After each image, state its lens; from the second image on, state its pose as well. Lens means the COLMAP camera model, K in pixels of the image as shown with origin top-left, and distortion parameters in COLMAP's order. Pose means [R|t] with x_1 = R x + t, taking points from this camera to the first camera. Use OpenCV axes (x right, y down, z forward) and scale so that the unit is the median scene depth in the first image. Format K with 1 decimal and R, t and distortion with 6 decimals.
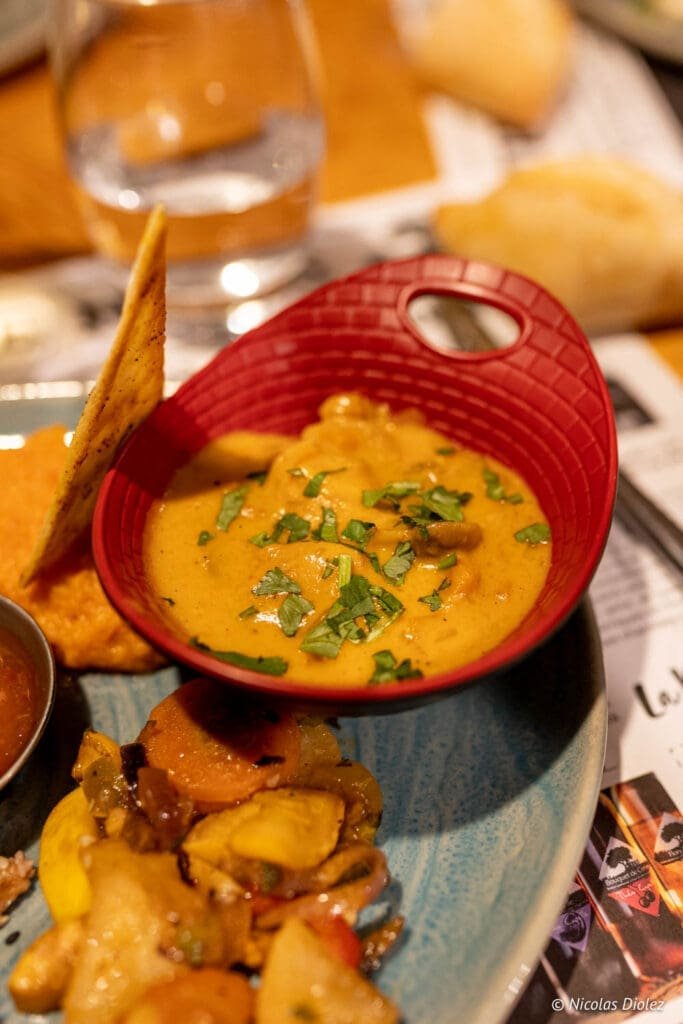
lens RADIAL K [[1146.5, 0, 341.5], [0, 1146.5, 512.0], [0, 0, 1]] dist [0.013146, 0.003513]
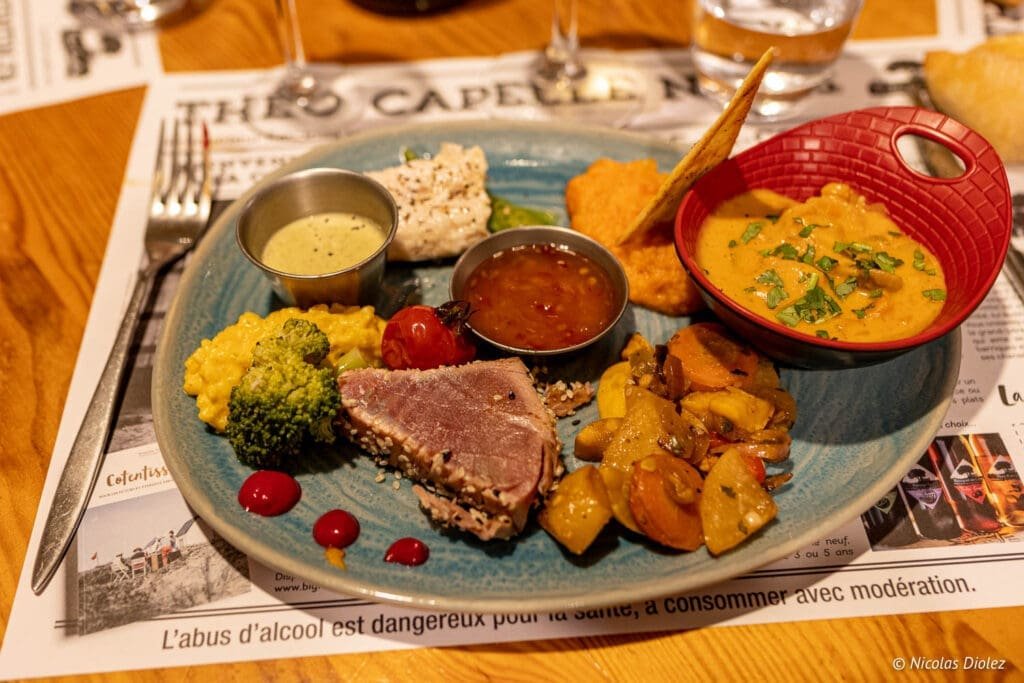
lens RADIAL K [[1036.0, 0, 512.0], [0, 1036.0, 341.5], [0, 0, 1]] dist [-0.009357, -0.011606]
pose [[0.931373, 0.278022, -0.235051, -0.026172], [-0.263989, 0.960331, 0.089860, 0.113235], [0.250709, -0.021643, 0.967820, -0.568026]]
